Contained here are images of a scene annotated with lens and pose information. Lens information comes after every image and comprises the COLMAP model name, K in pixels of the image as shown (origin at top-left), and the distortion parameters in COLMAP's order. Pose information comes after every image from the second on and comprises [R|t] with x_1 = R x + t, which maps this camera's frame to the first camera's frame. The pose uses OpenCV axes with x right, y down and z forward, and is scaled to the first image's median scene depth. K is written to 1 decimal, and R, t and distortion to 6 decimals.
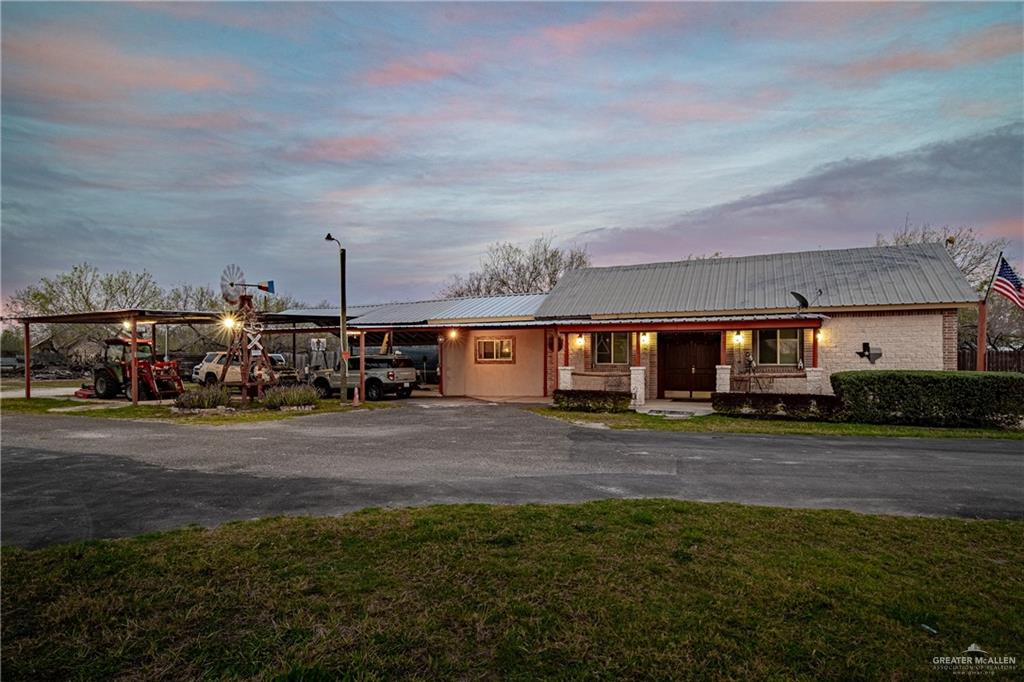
lens RADIAL K [[546.1, 0, 515.4], [0, 546.1, 350.1], [0, 0, 1]] dist [-0.021001, -0.000512]
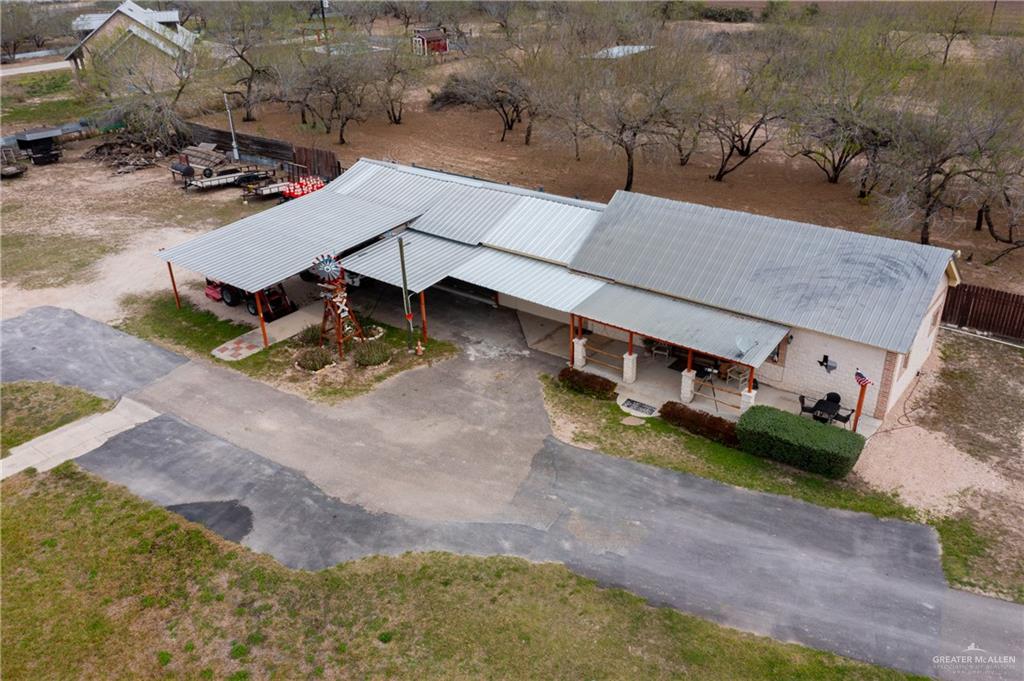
lens RADIAL K [[835.3, 0, 506.2], [0, 835.3, 338.9], [0, 0, 1]] dist [-0.008306, 0.002308]
pose [[0.973271, 0.086252, -0.212847, 0.345255], [0.023155, 0.885219, 0.464598, -0.883454], [0.228488, -0.457108, 0.859561, -0.685220]]
